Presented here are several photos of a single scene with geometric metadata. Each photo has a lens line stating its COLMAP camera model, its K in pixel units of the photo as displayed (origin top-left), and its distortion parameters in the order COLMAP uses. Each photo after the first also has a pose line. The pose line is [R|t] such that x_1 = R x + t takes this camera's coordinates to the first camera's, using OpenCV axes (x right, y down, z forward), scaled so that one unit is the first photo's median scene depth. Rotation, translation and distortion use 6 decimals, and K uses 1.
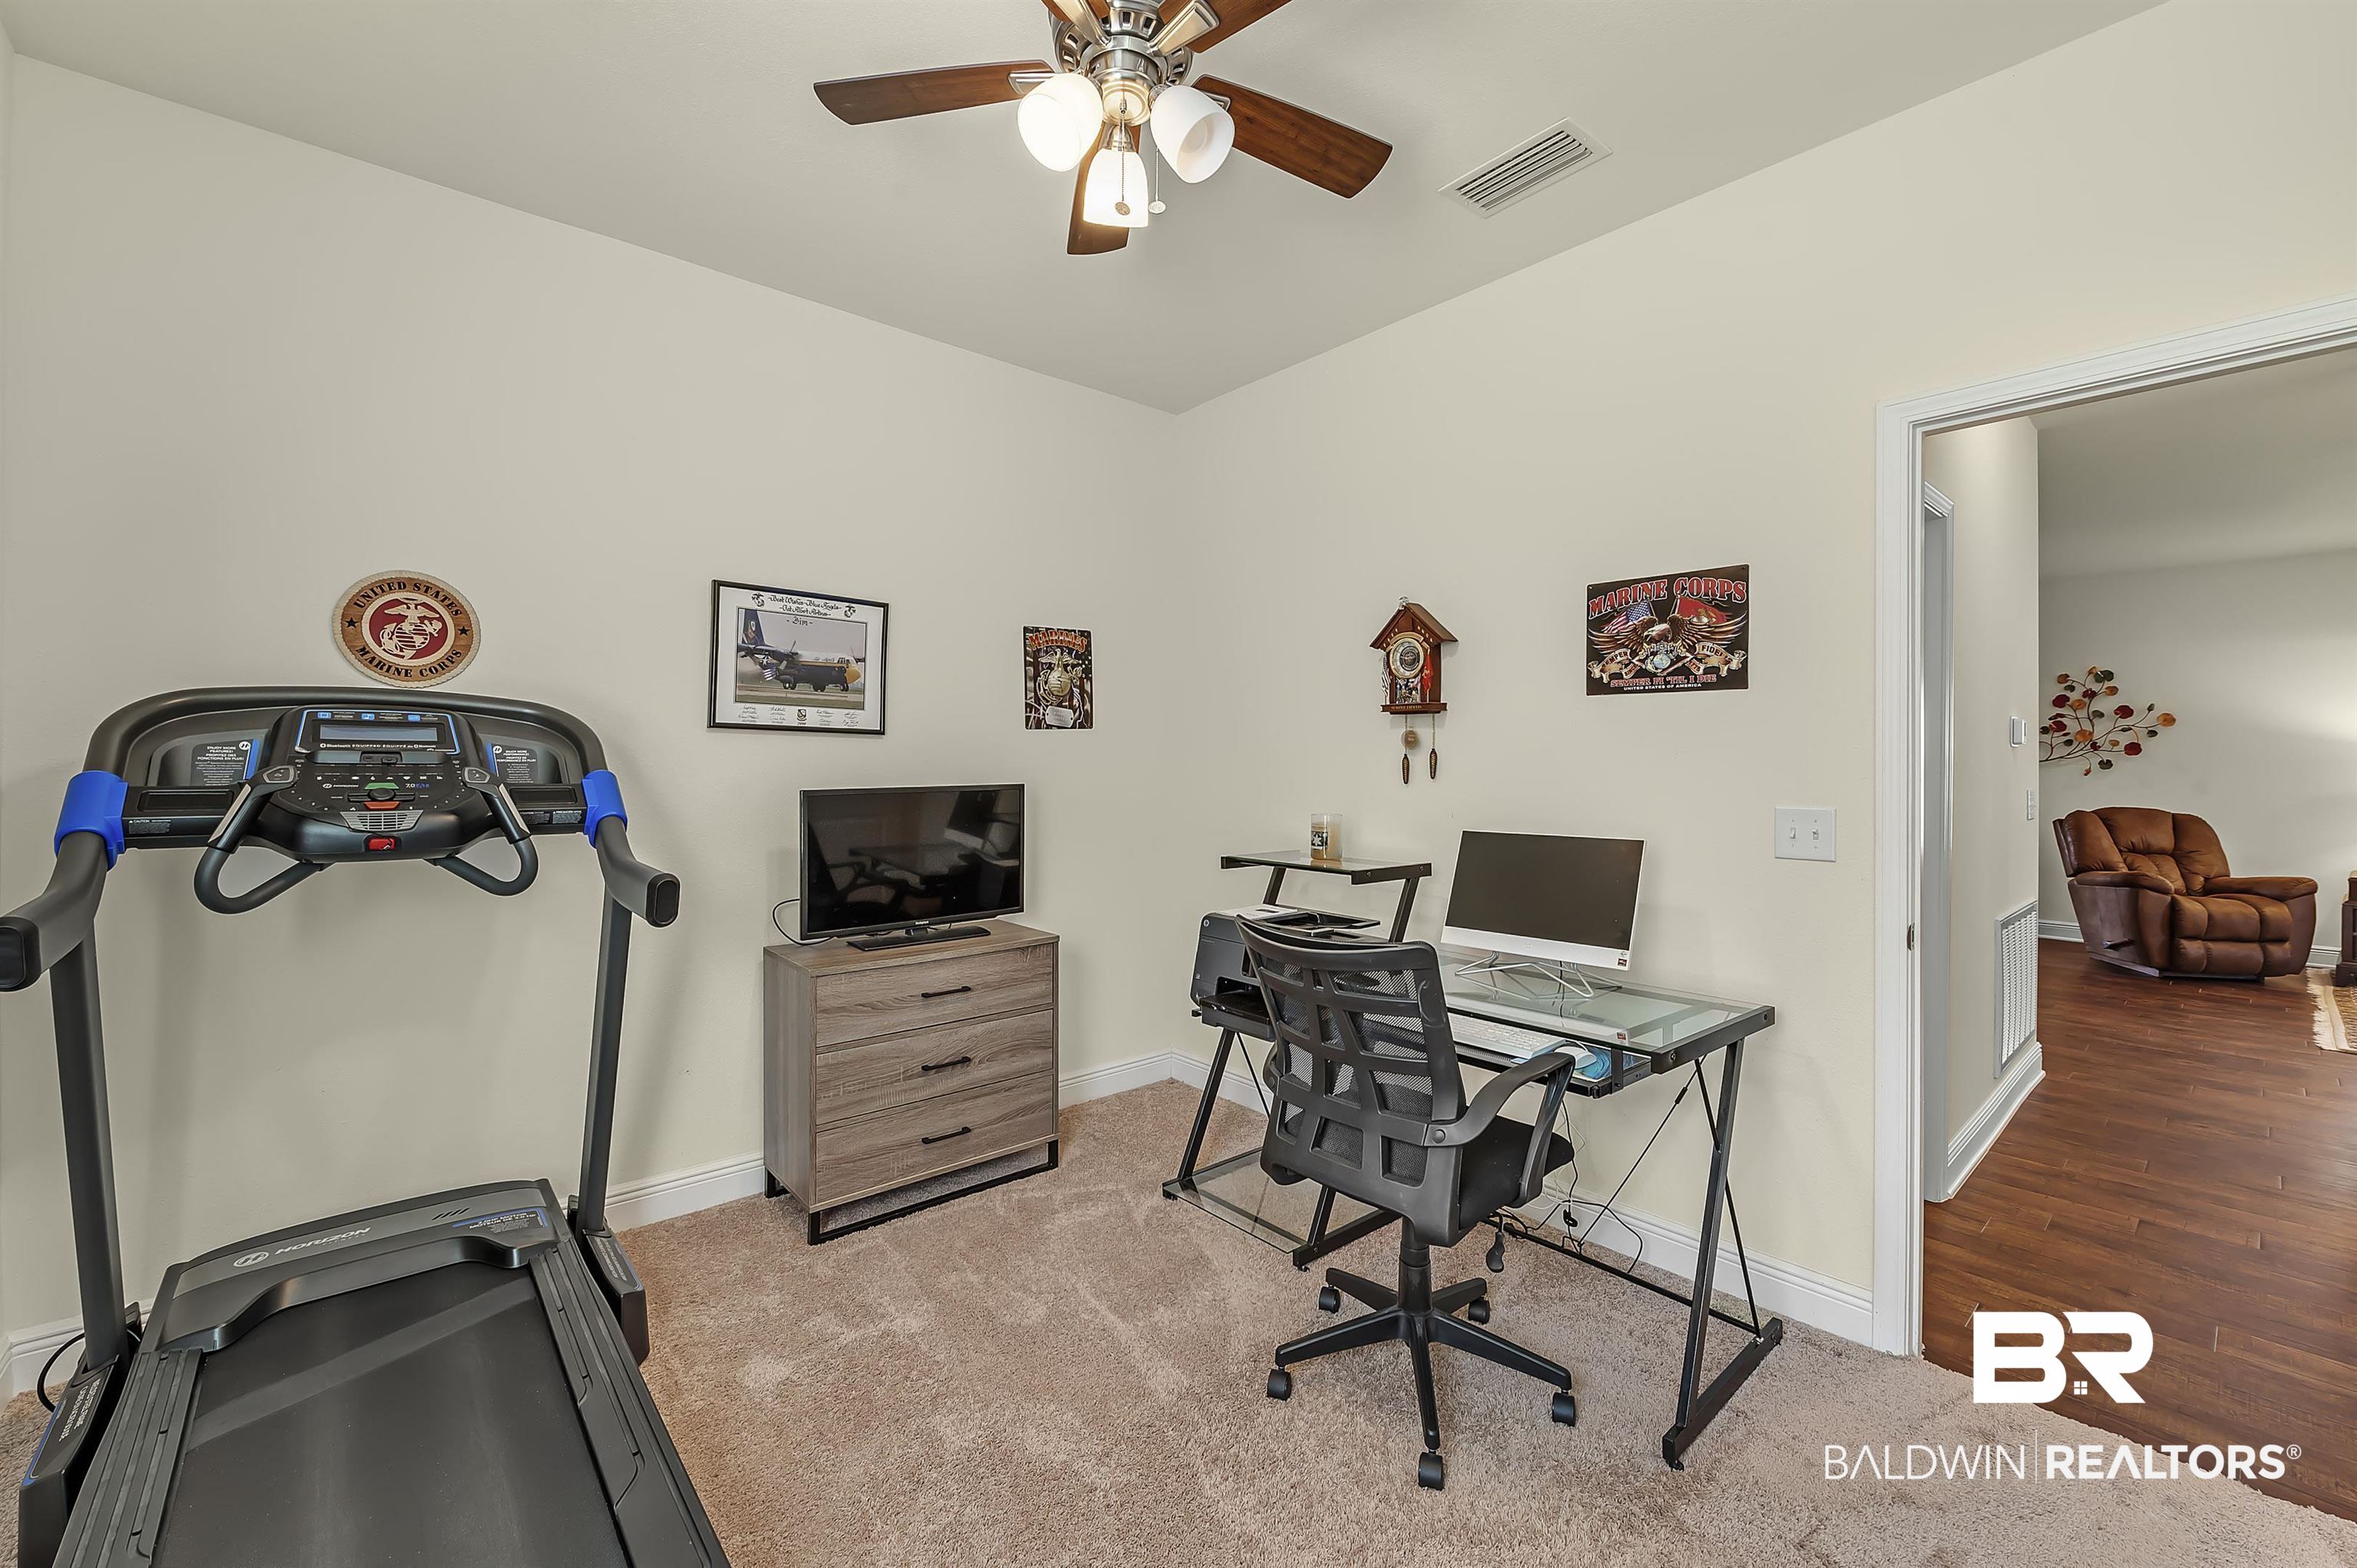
lens RADIAL K [[943.6, 0, 1184.7], [0, 943.6, 764.4], [0, 0, 1]] dist [-0.007597, 0.000184]
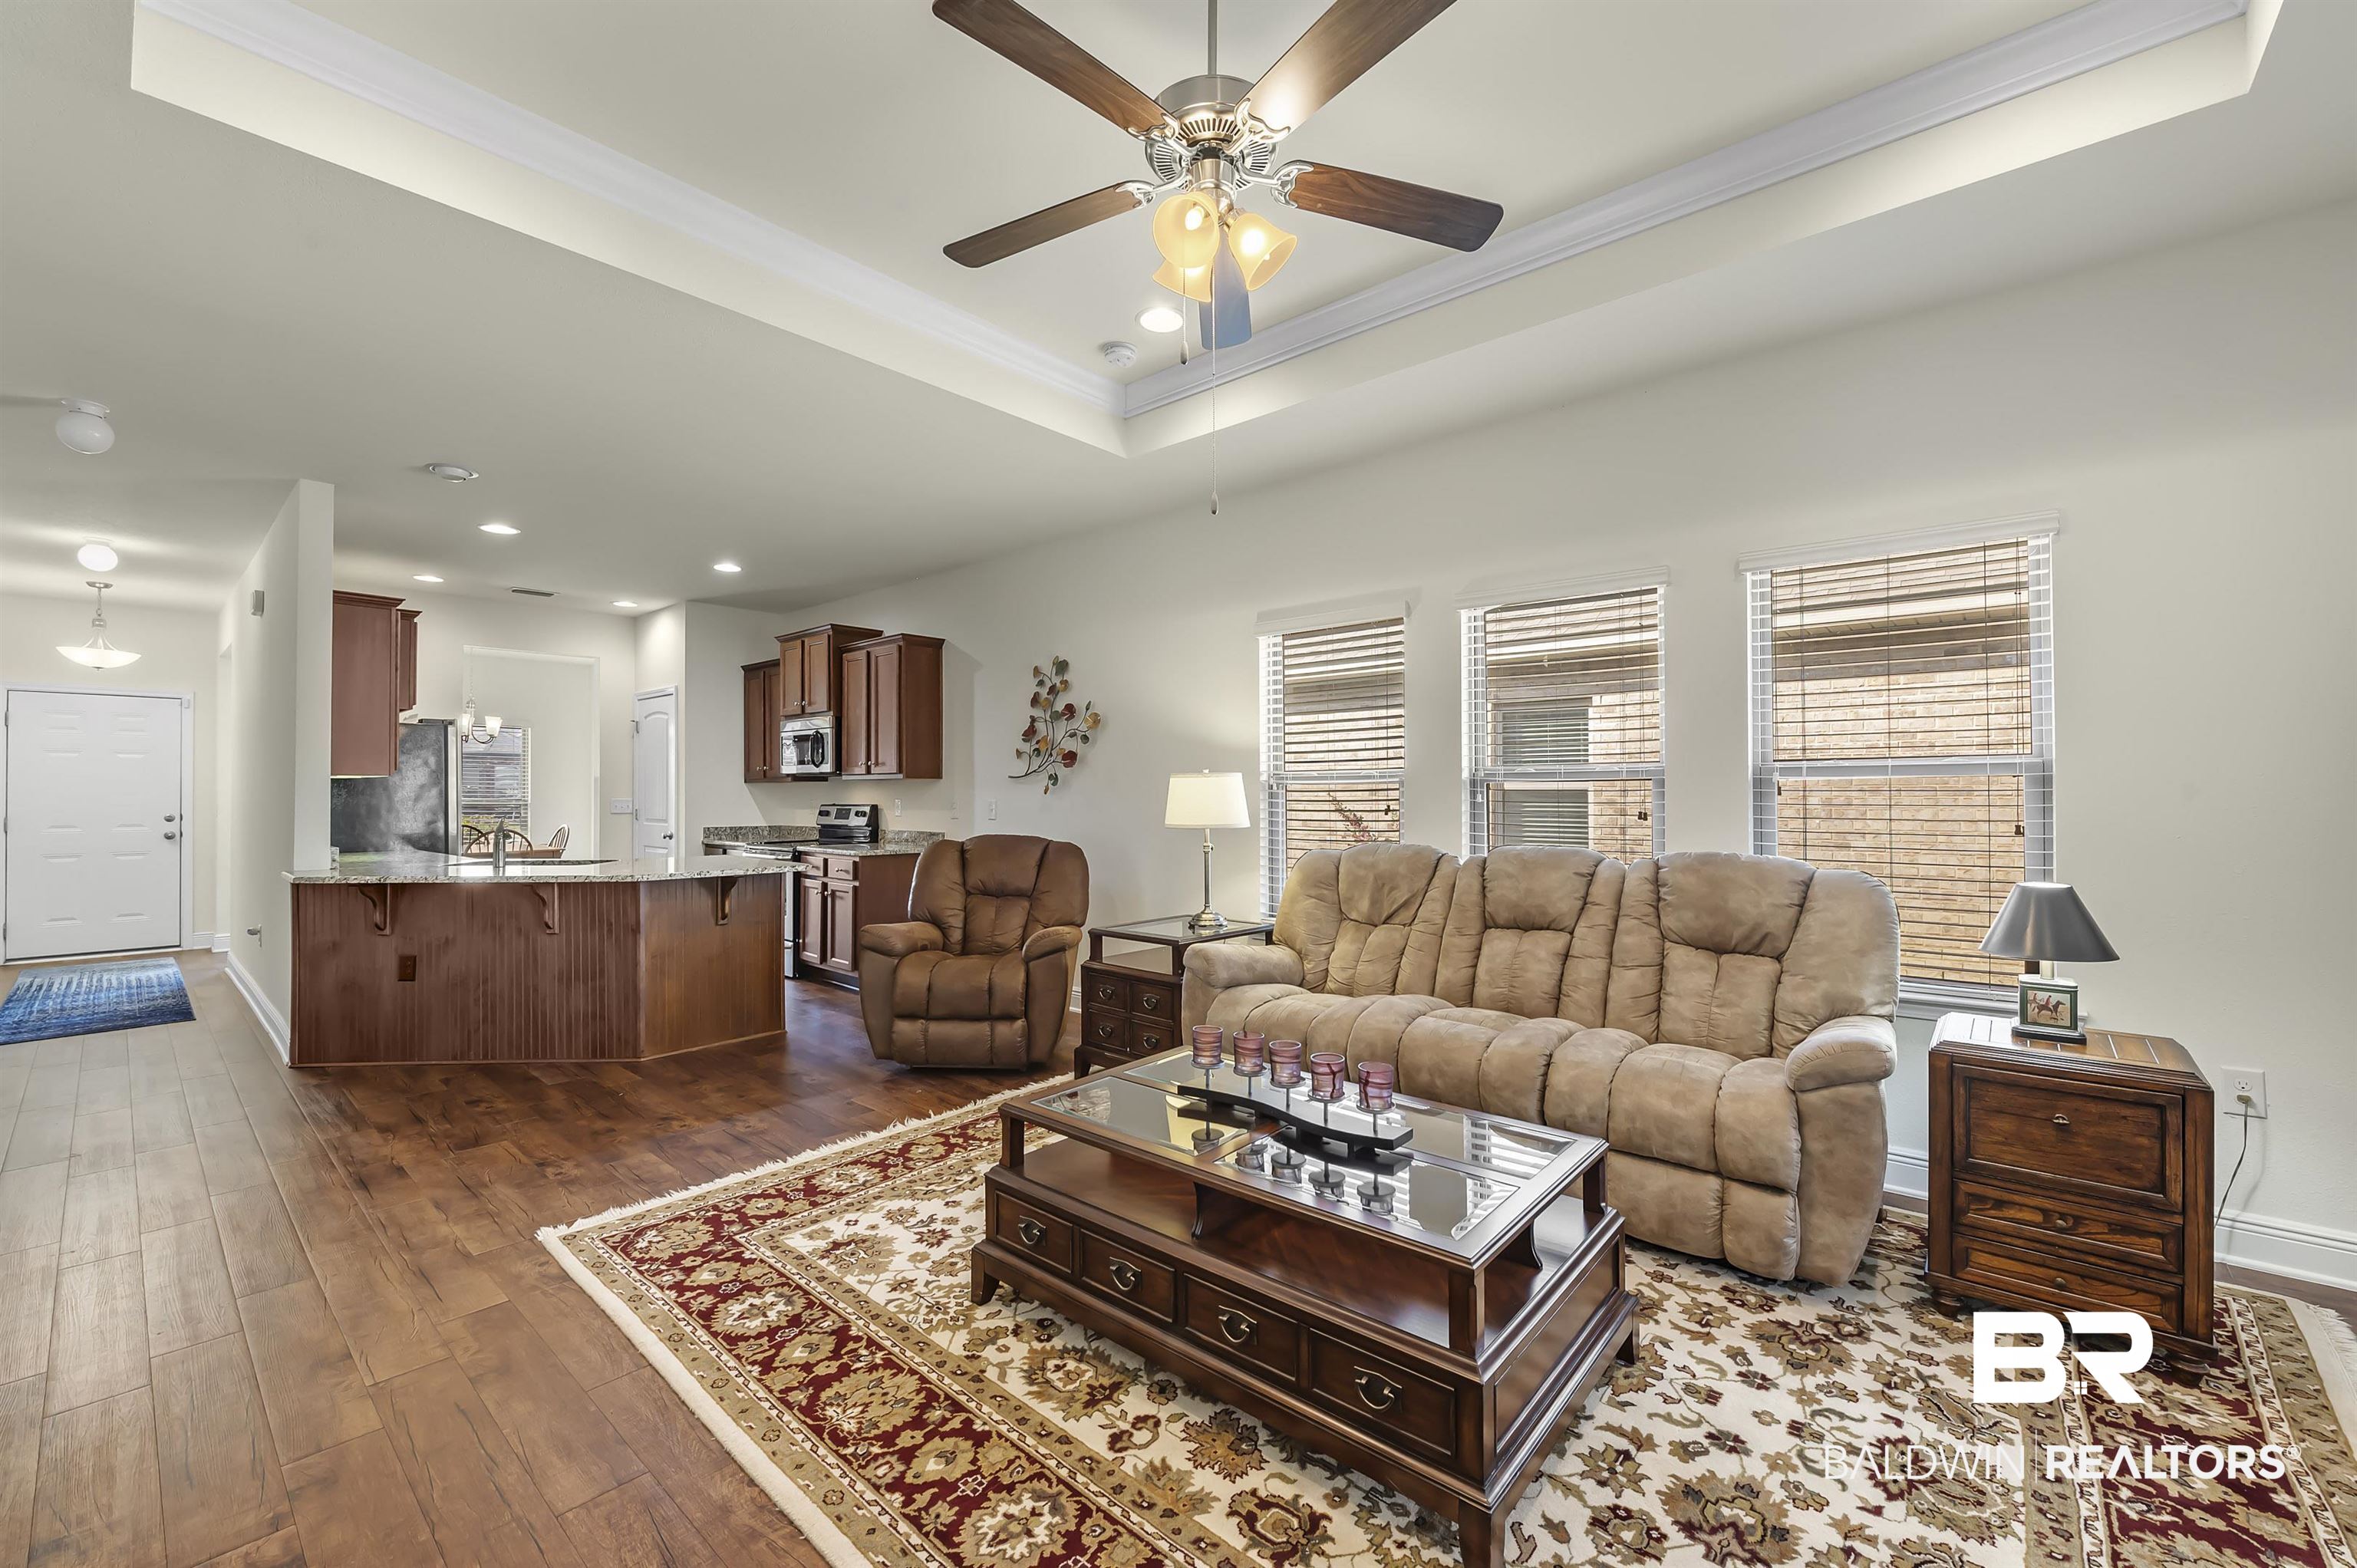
lens RADIAL K [[943.6, 0, 1184.7], [0, 943.6, 774.8], [0, 0, 1]] dist [-0.007597, 0.000184]
pose [[0.991827, -0.000303, 0.127588, 0.959564], [0.004153, 0.999544, -0.029912, 0.019418], [-0.127521, 0.030198, 0.991376, 0.204905]]
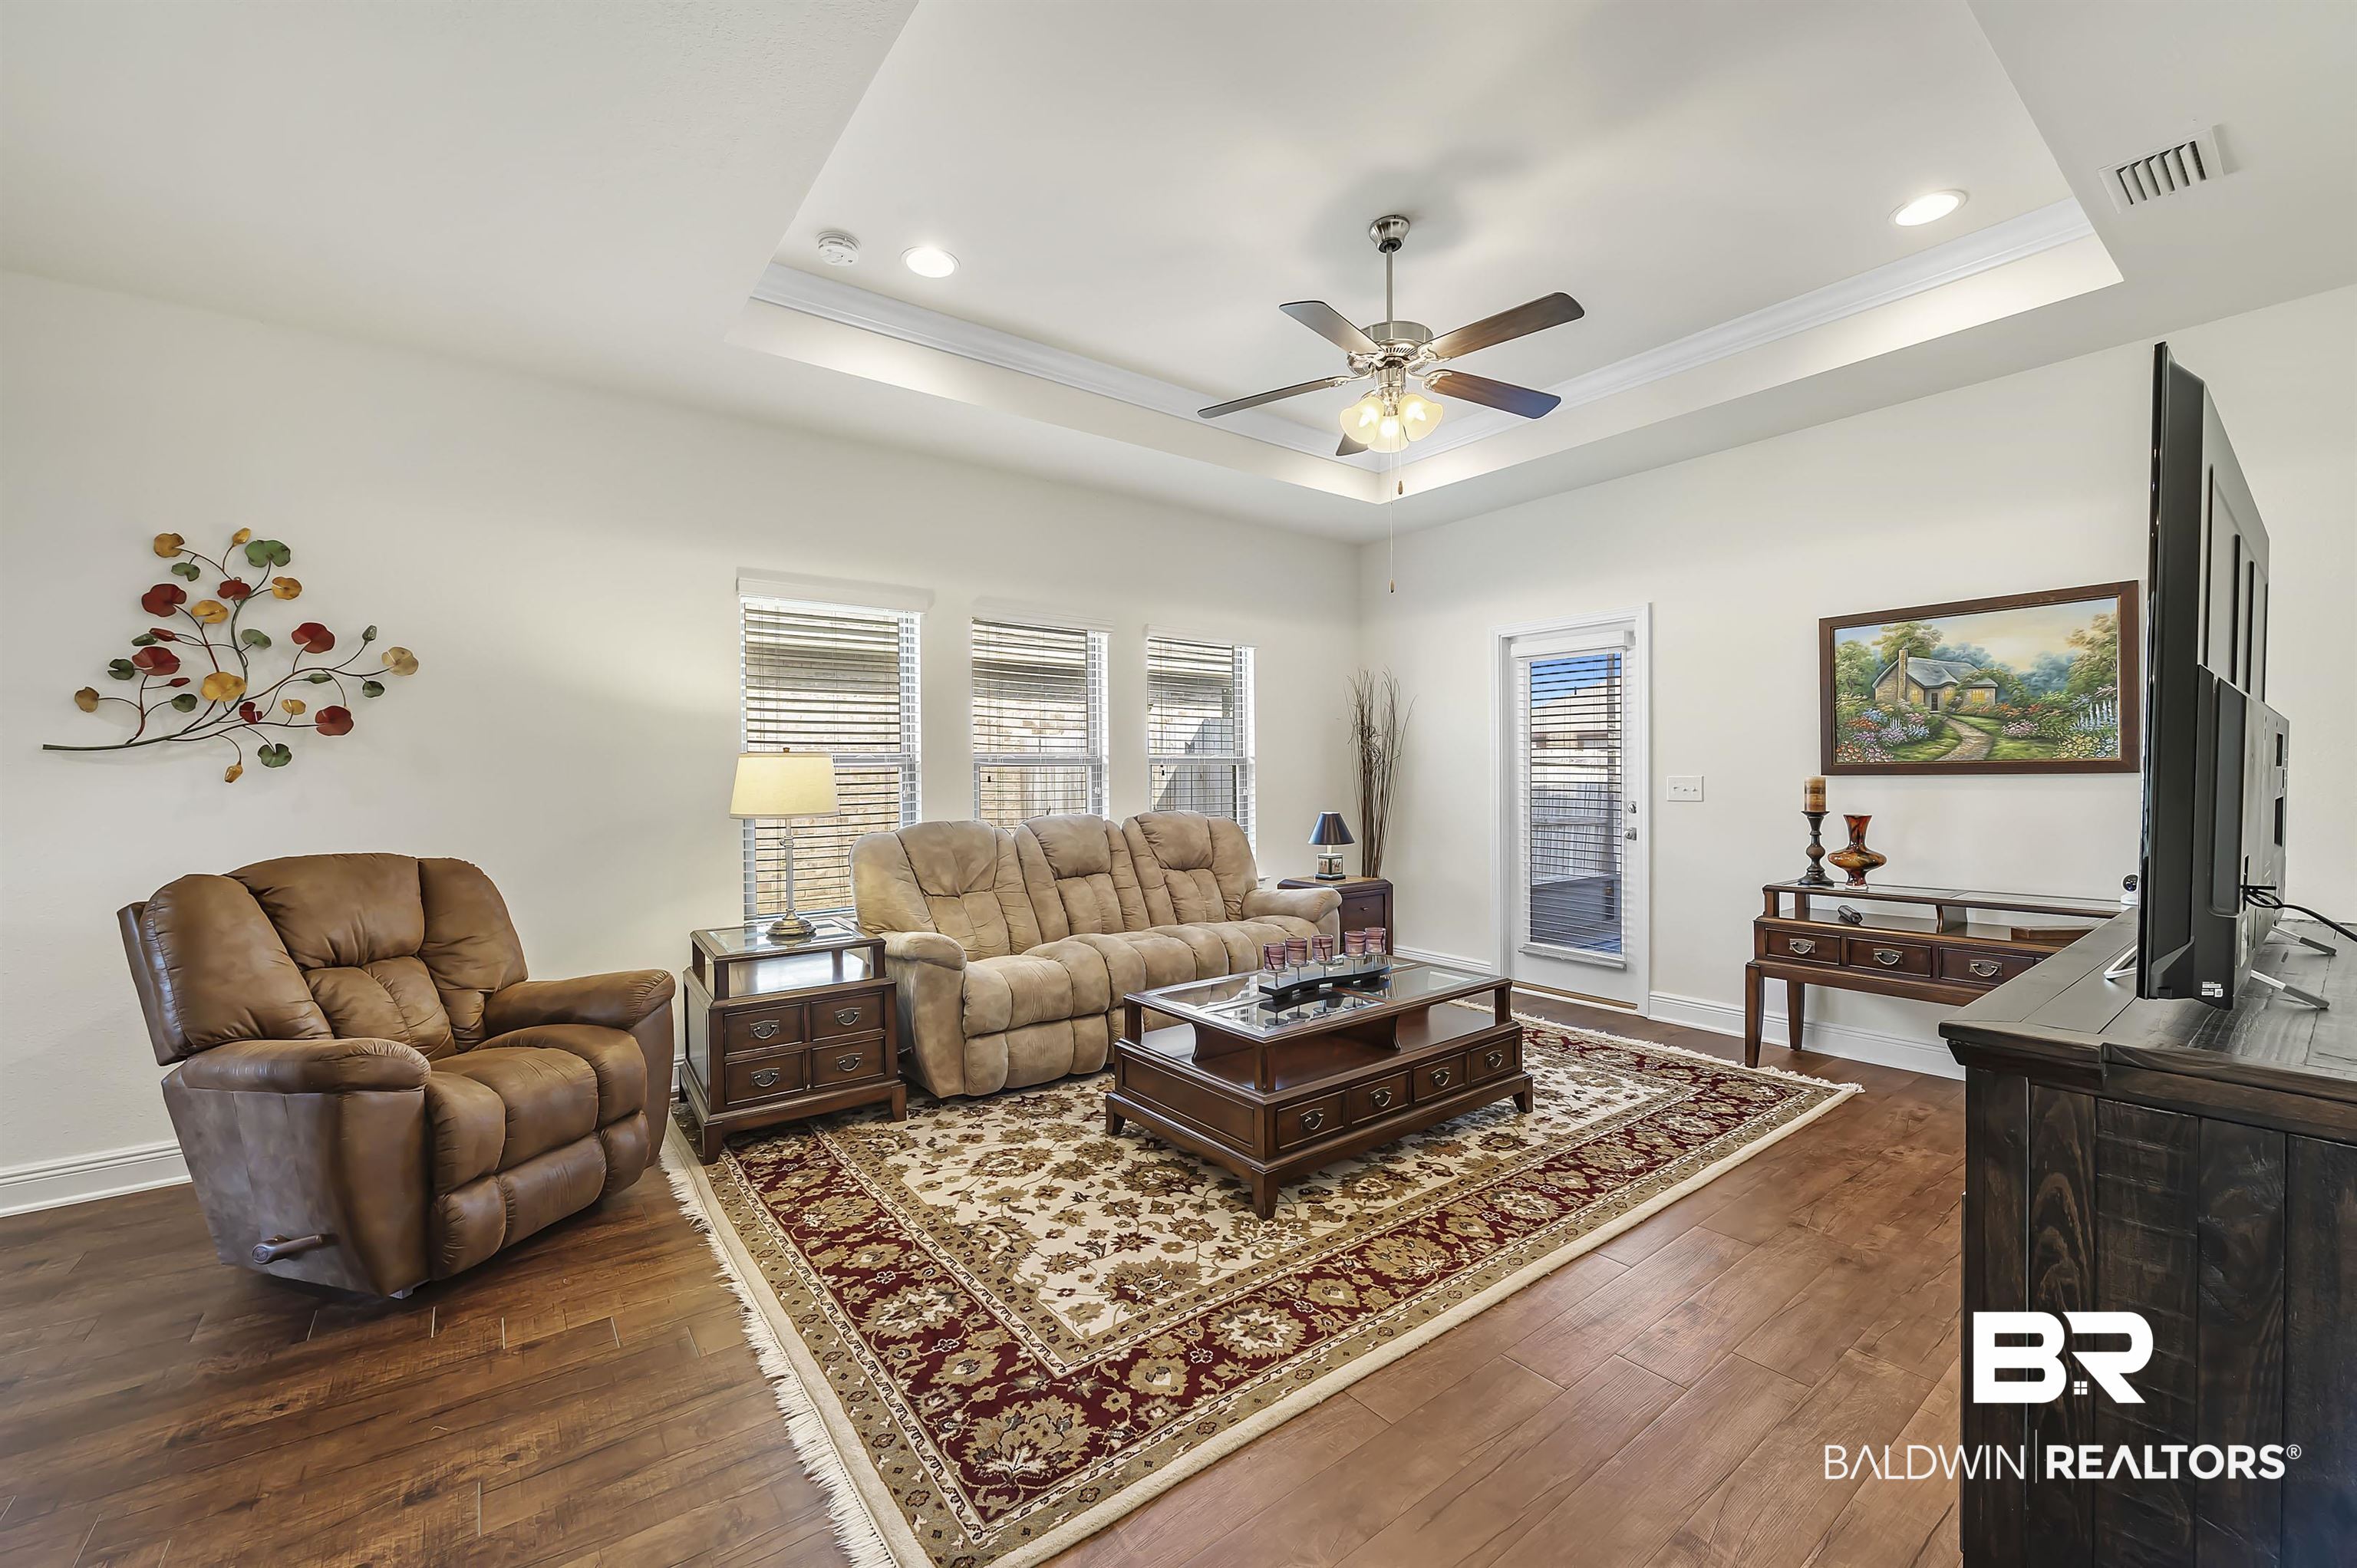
lens RADIAL K [[943.6, 0, 1172.5], [0, 943.6, 780.9], [0, 0, 1]] dist [-0.007597, 0.000184]
pose [[0.074408, -0.007719, 0.997198, 0.567408], [0.021341, 0.999753, 0.006146, 0.017125], [-0.996999, 0.020824, 0.074555, 0.541646]]
